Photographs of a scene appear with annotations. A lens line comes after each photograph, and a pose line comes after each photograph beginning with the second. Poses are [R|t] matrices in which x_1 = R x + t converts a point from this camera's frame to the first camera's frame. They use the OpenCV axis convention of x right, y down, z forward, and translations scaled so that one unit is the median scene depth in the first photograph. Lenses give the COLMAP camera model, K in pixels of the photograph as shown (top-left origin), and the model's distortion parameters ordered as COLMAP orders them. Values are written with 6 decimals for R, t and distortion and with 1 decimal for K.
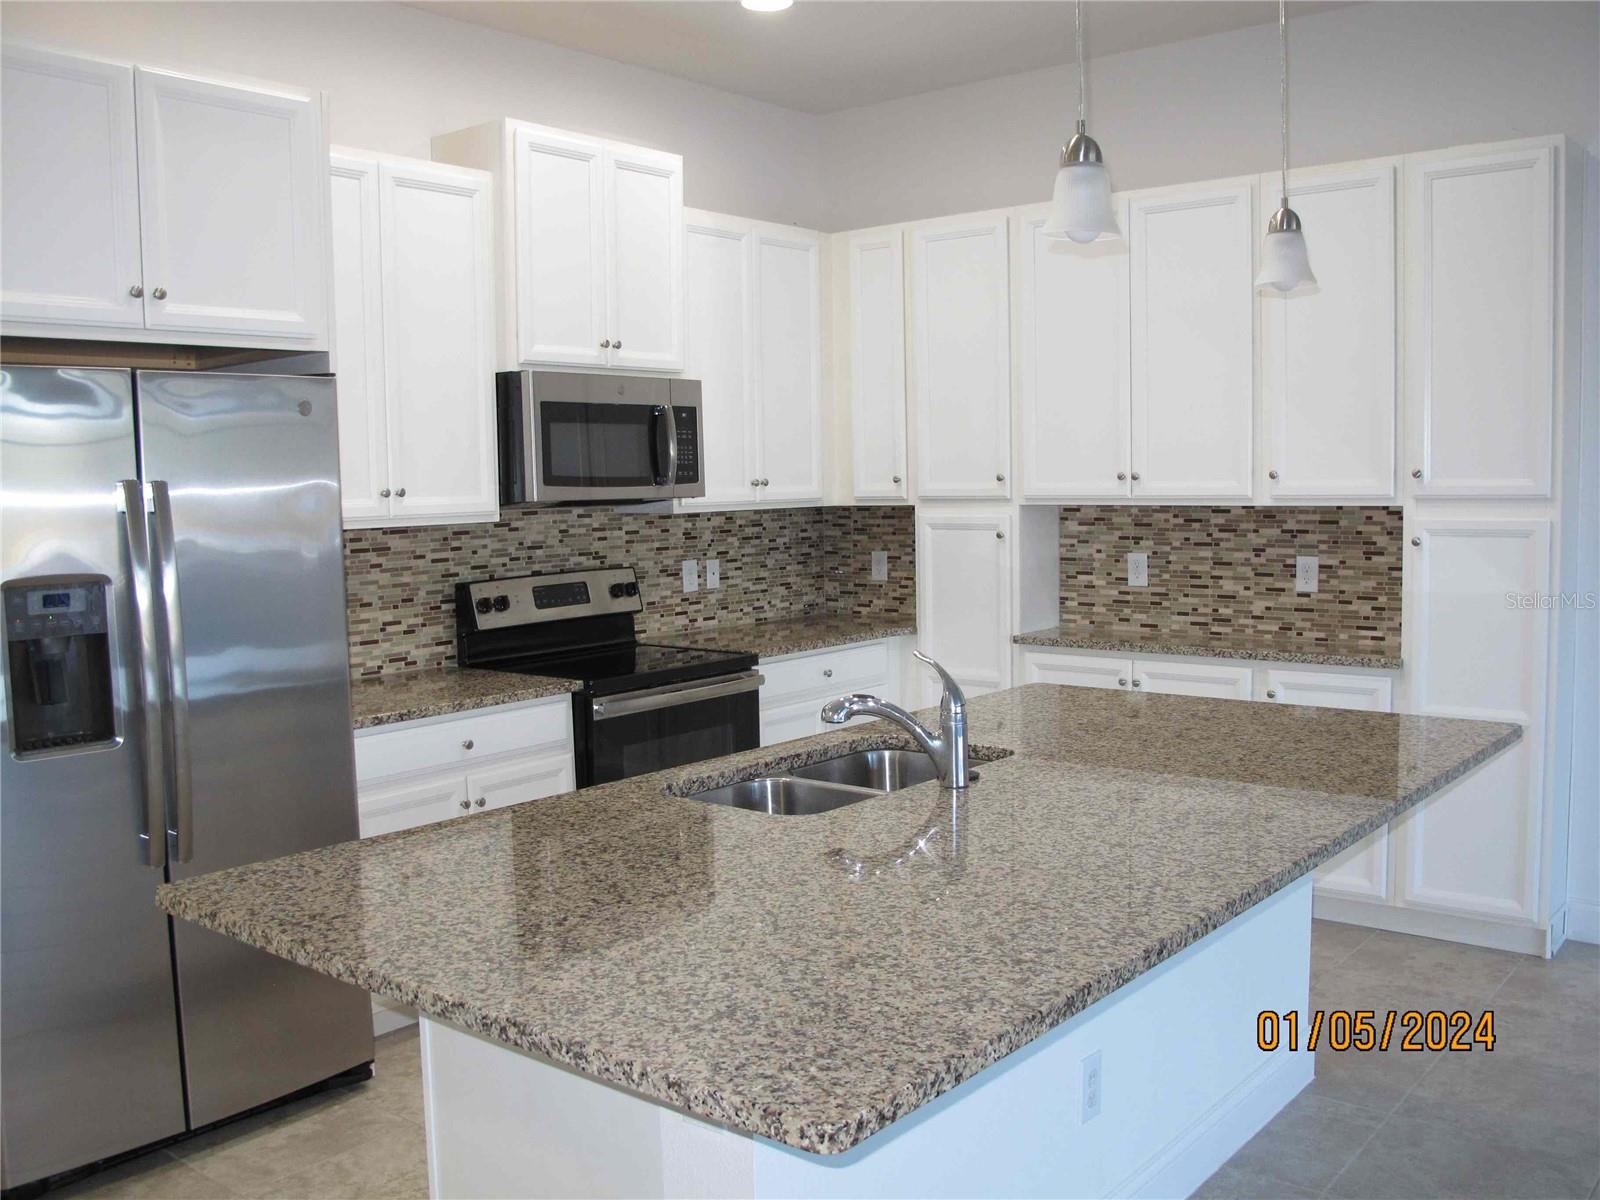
lens RADIAL K [[1471.8, 0, 801.4], [0, 1471.8, 594.6], [0, 0, 1]] dist [-0.075591, 0.000000]
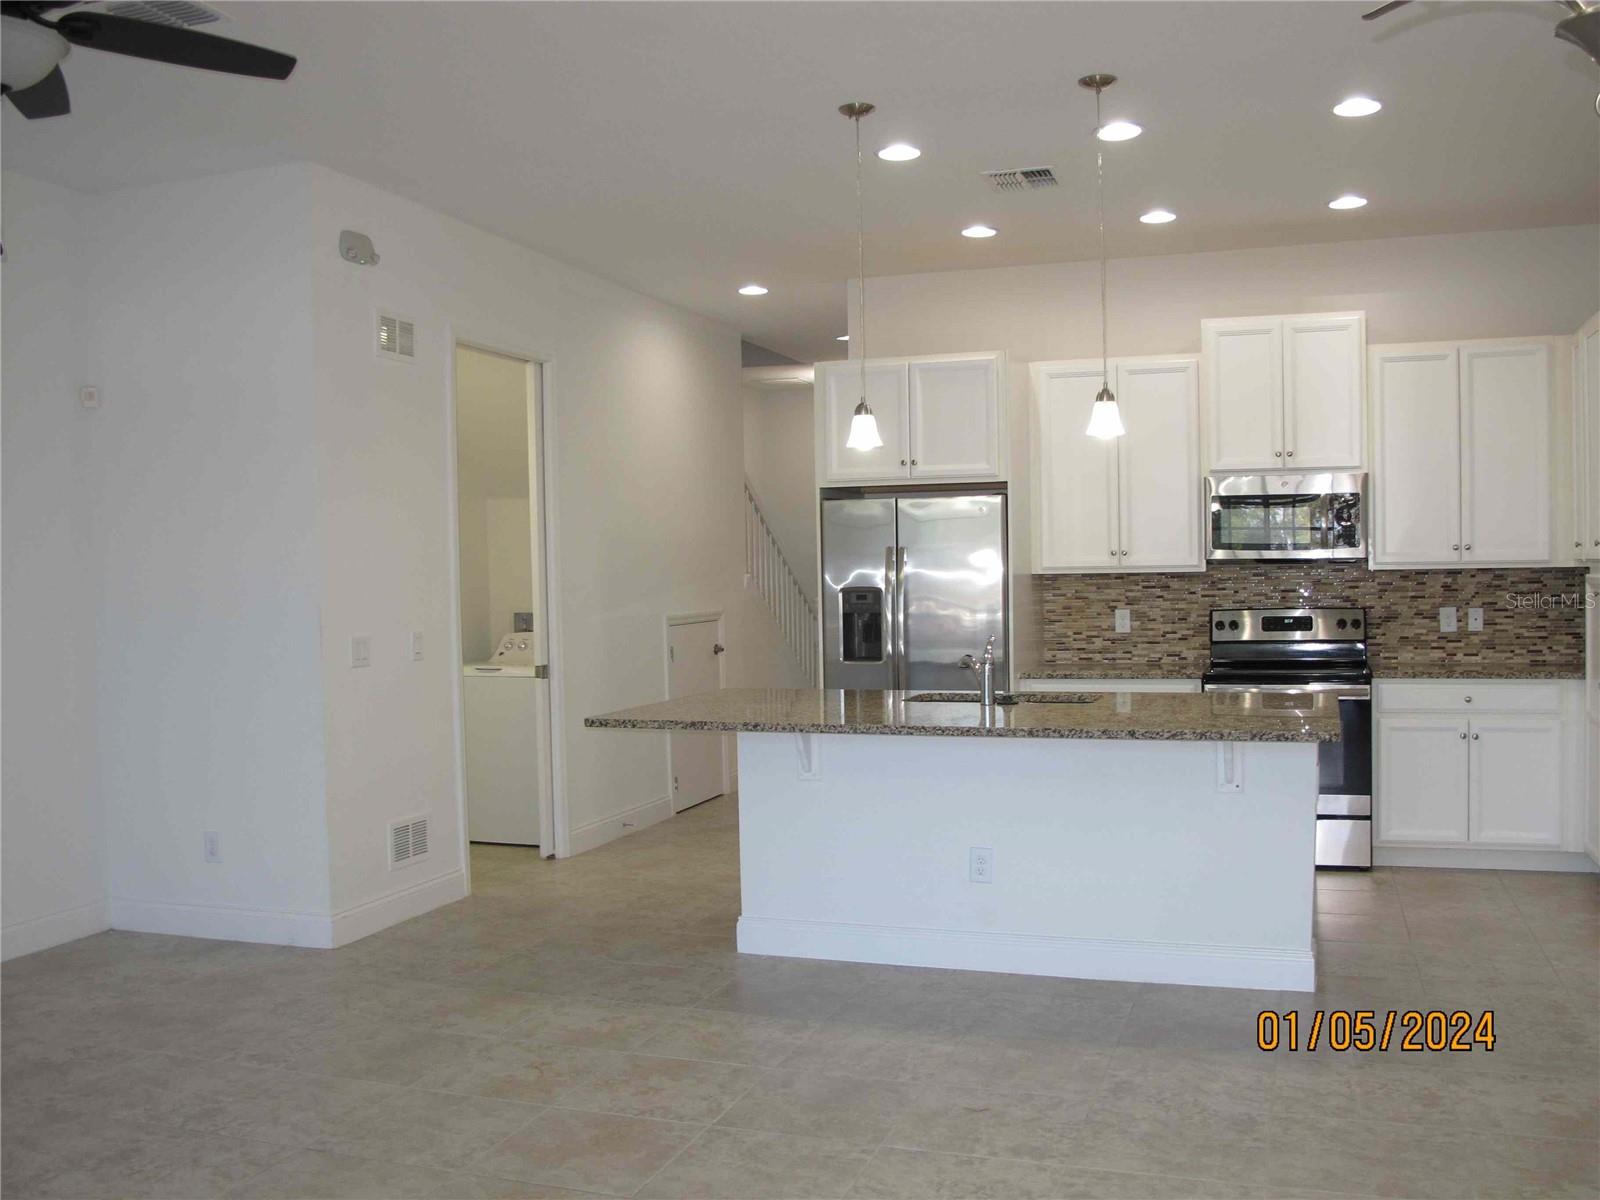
lens RADIAL K [[1471.8, 0, 801.7], [0, 1471.8, 600.9], [0, 0, 1]] dist [-0.075591, 0.000000]
pose [[0.333683, 0.036792, -0.941967, 1.029686], [-0.065868, 0.997706, 0.015637, -0.012924], [0.940381, 0.056828, 0.335341, 0.056930]]
